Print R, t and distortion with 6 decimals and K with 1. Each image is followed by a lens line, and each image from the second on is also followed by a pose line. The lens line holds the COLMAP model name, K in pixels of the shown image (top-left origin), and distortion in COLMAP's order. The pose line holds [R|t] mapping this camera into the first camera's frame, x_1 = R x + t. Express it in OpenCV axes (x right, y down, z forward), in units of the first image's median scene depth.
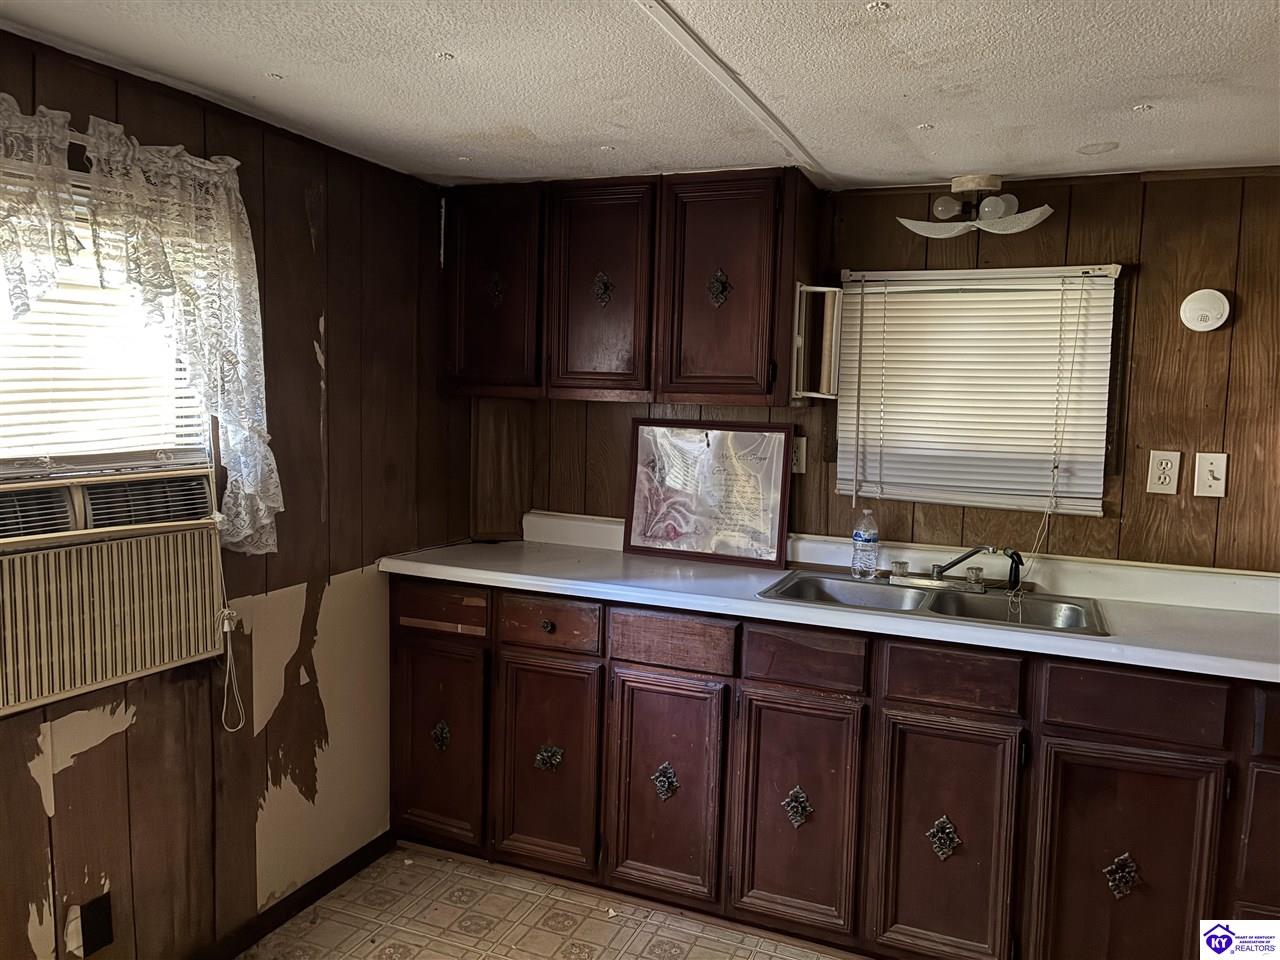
lens RADIAL K [[969.1, 0, 646.8], [0, 969.1, 482.3], [0, 0, 1]] dist [0.035764, -0.045512]
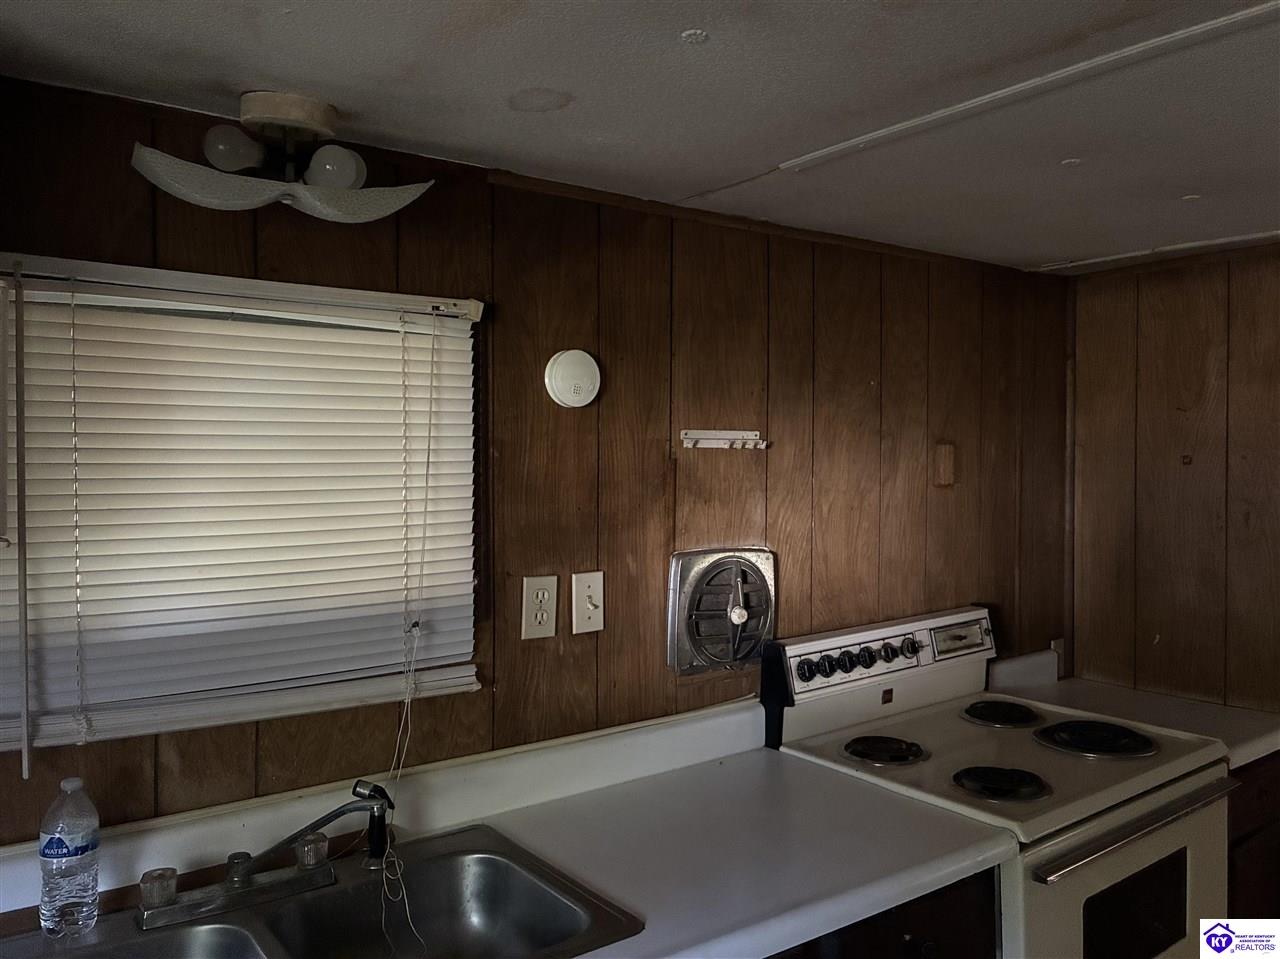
lens RADIAL K [[969.1, 0, 633.2], [0, 969.1, 470.3], [0, 0, 1]] dist [0.035764, -0.045512]
pose [[0.525605, -0.027251, 0.850292, -0.017093], [0.105833, 0.993817, -0.033570, -0.077750], [-0.844120, 0.107634, 0.525239, 0.579859]]
